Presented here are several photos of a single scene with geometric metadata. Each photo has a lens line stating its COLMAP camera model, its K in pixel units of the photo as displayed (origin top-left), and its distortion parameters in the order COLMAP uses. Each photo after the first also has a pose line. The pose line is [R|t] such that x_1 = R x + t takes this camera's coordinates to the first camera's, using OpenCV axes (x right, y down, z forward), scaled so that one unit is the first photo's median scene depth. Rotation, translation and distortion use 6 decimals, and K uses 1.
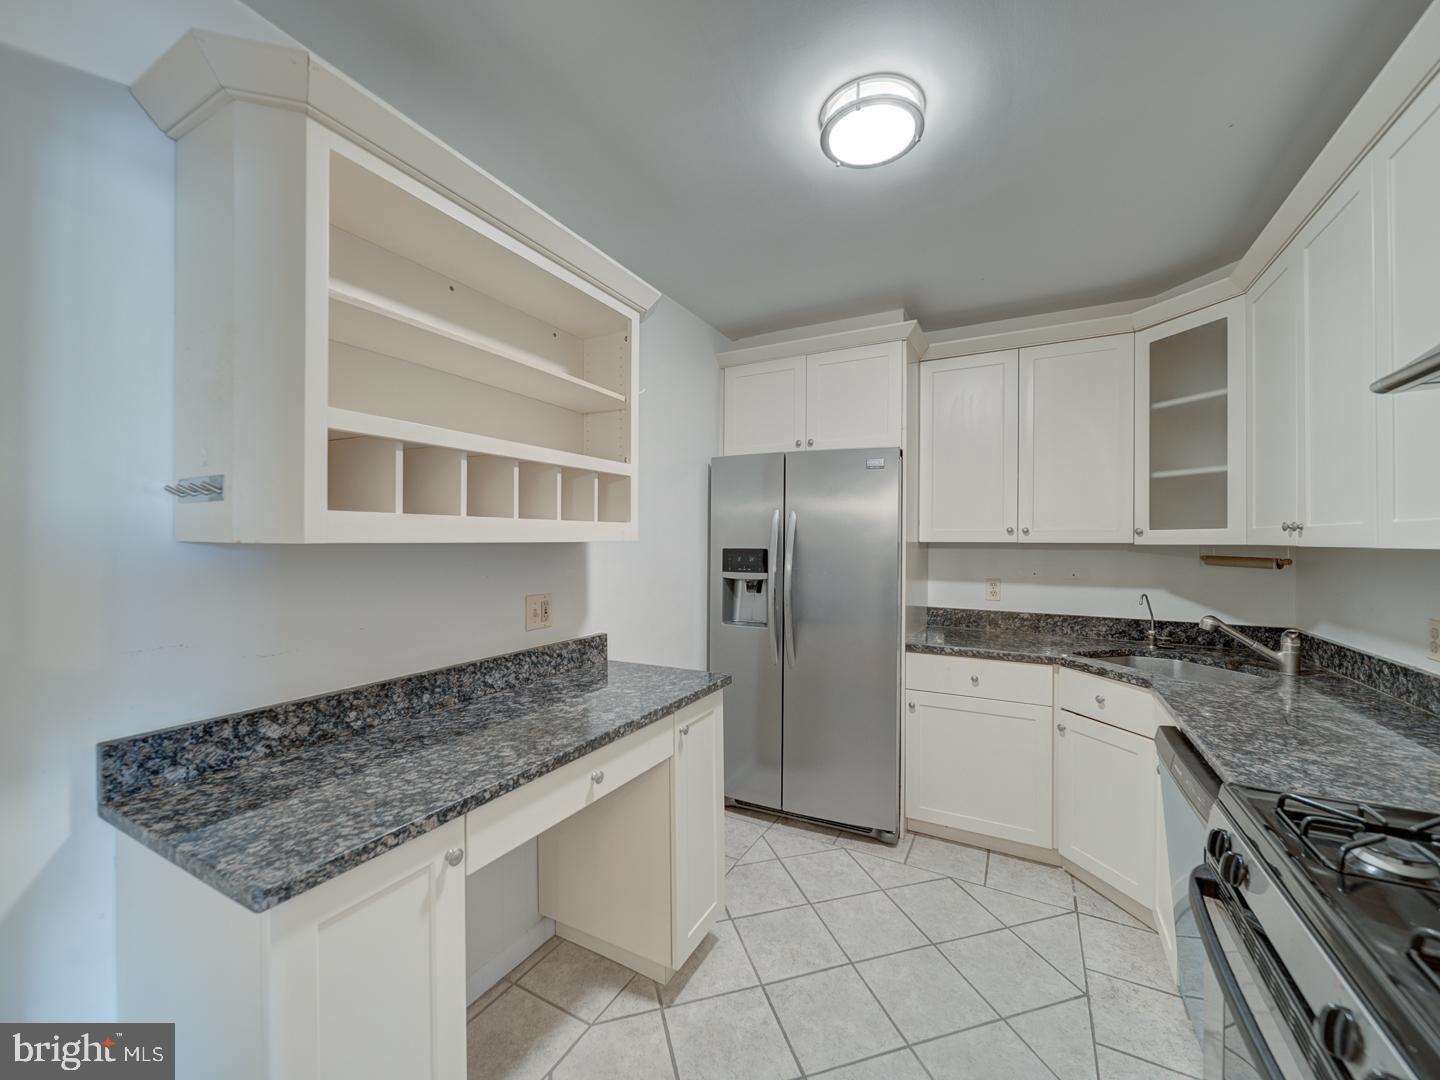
lens RADIAL K [[565.1, 0, 724.0], [0, 565.1, 542.5], [0, 0, 1]] dist [0.000795, -0.001830]
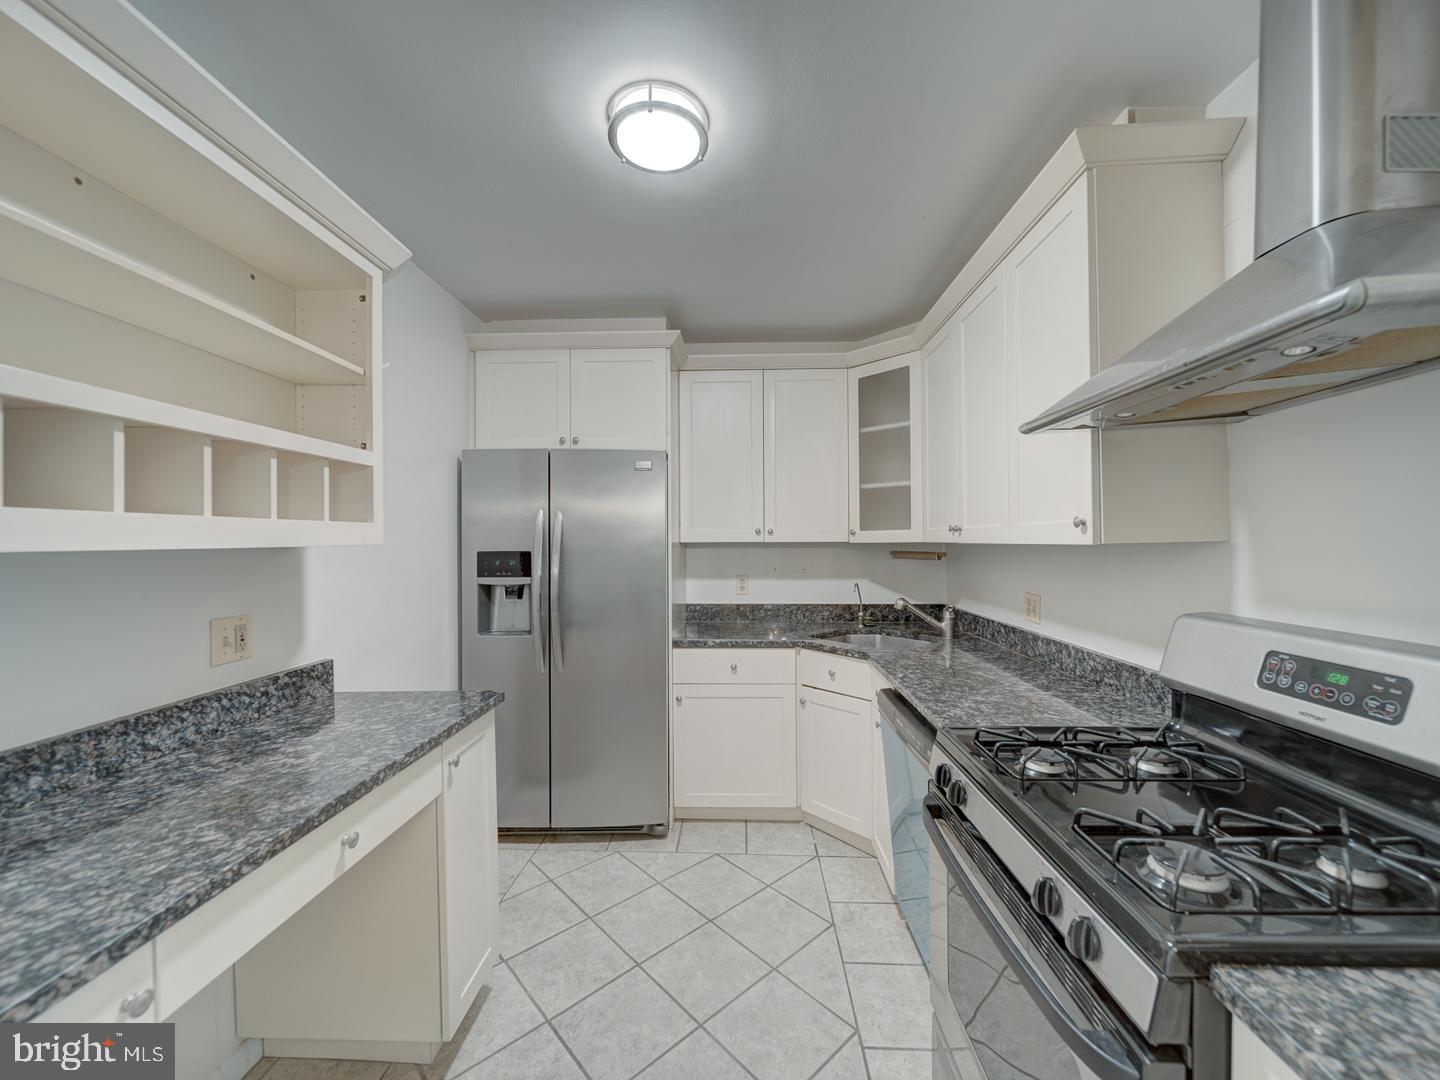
lens RADIAL K [[565.1, 0, 723.7], [0, 565.1, 542.8], [0, 0, 1]] dist [0.000795, -0.001830]
pose [[0.898224, -0.009722, 0.439431, -0.060007], [0.010156, 0.999947, 0.001364, -0.000959], [-0.439422, 0.003238, 0.898275, 0.029050]]
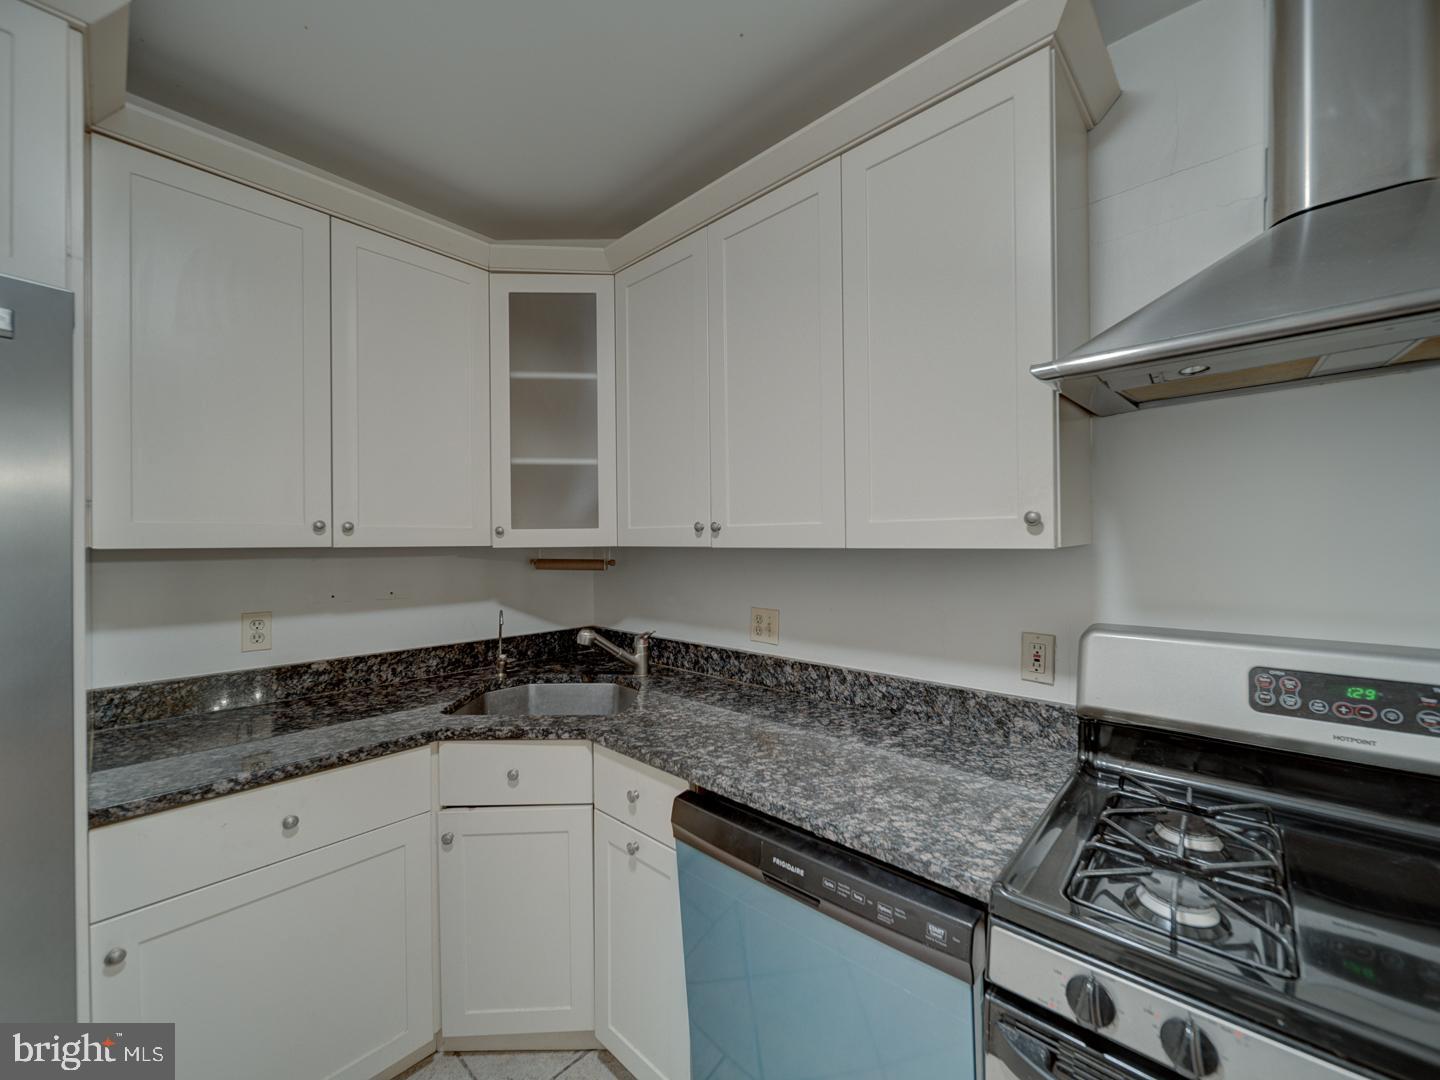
lens RADIAL K [[565.1, 0, 724.5], [0, 565.1, 542.6], [0, 0, 1]] dist [0.000795, -0.001830]
pose [[0.245346, -0.005015, 0.969423, 0.064968], [0.009285, 0.999953, 0.002823, -0.003236], [-0.969391, 0.008309, 0.245381, 0.582294]]
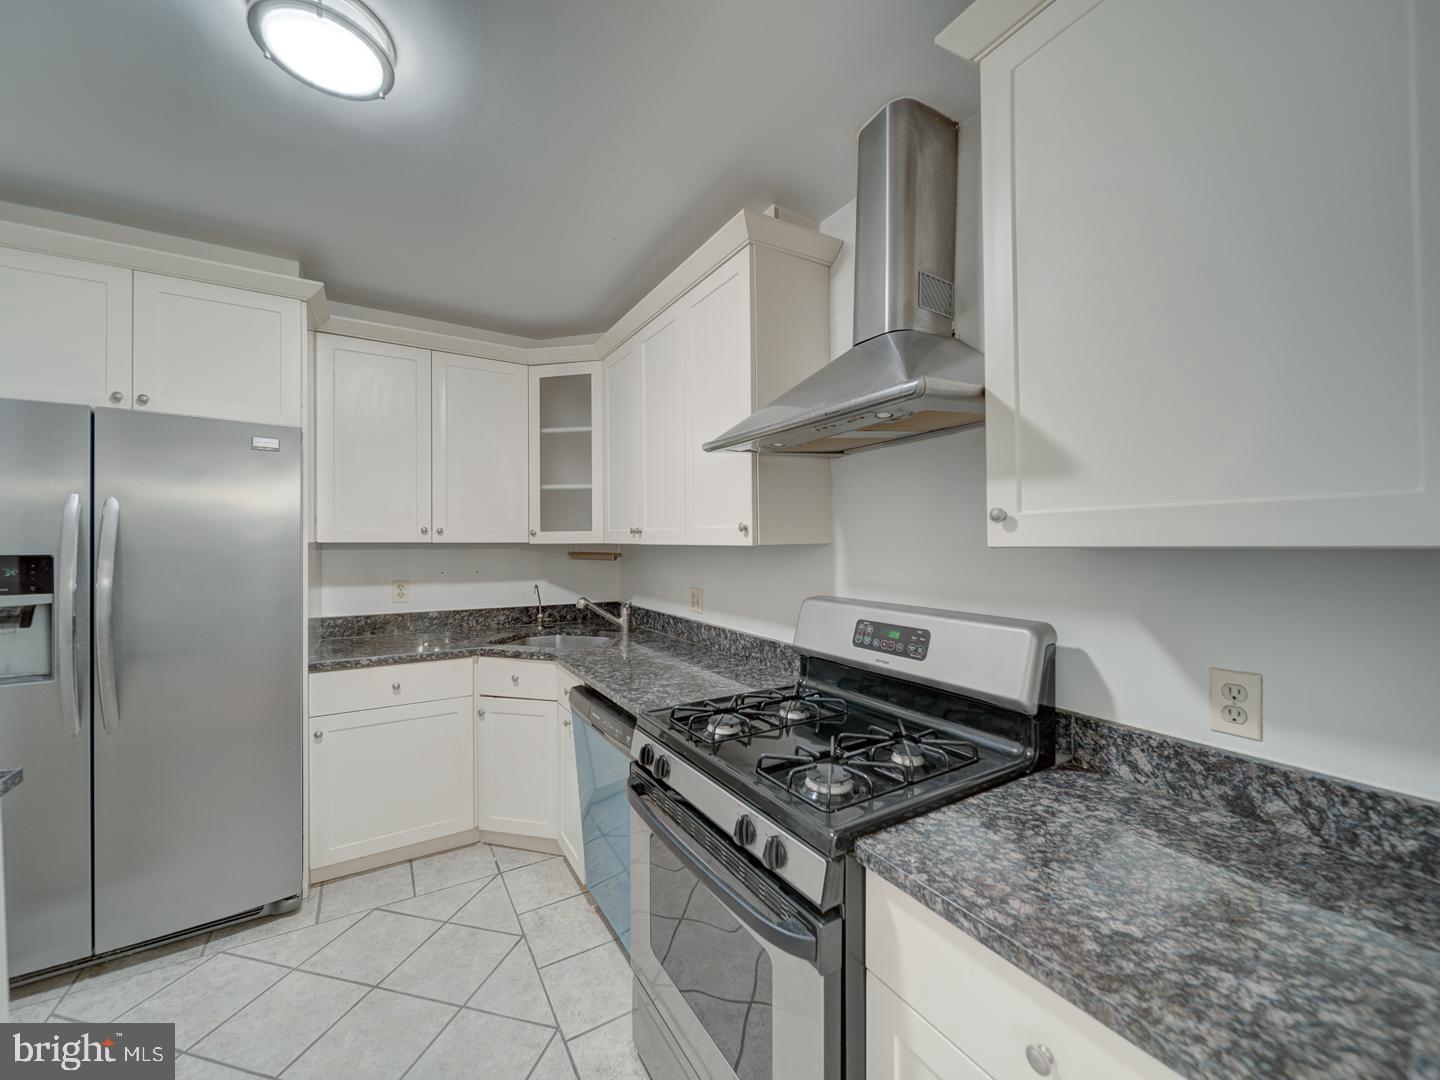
lens RADIAL K [[565.1, 0, 723.4], [0, 565.1, 542.8], [0, 0, 1]] dist [0.000795, -0.001830]
pose [[0.501254, -0.005744, 0.865281, -0.115736], [0.004881, 0.999981, 0.003810, -0.001214], [-0.865287, 0.002314, 0.501272, 0.055961]]
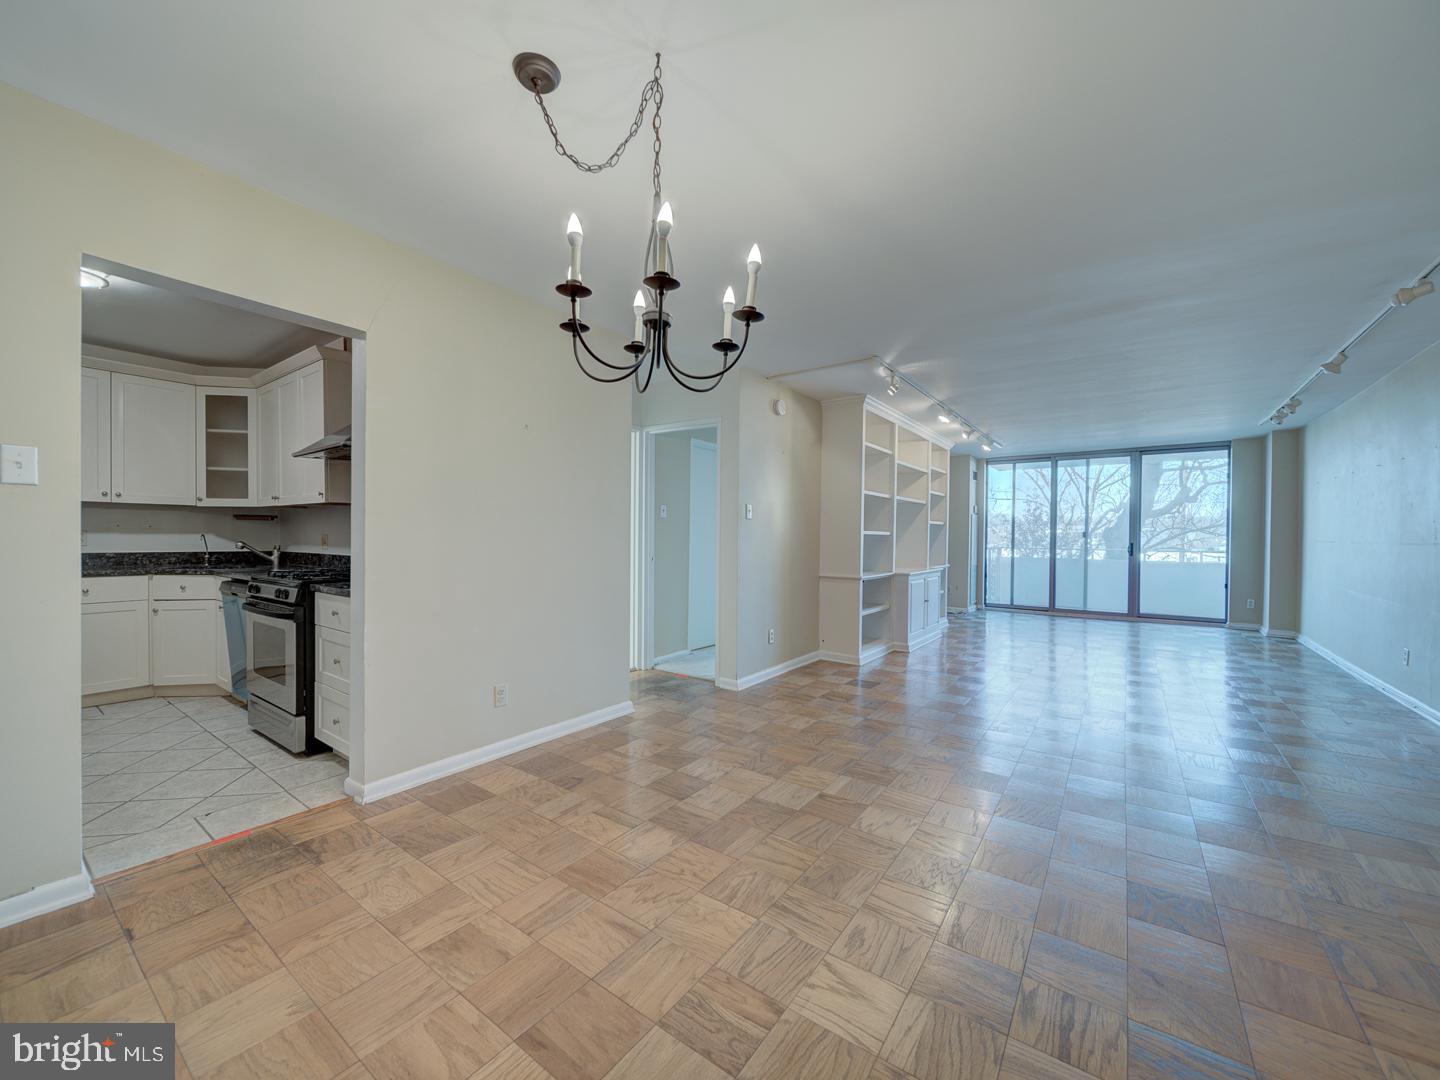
lens RADIAL K [[565.1, 0, 723.7], [0, 565.1, 543.2], [0, 0, 1]] dist [0.000795, -0.001830]
pose [[0.129777, -0.014224, 0.991441, -0.935975], [-0.004959, 0.999875, 0.014994, 0.097344], [-0.991531, -0.006862, 0.129690, -0.994782]]
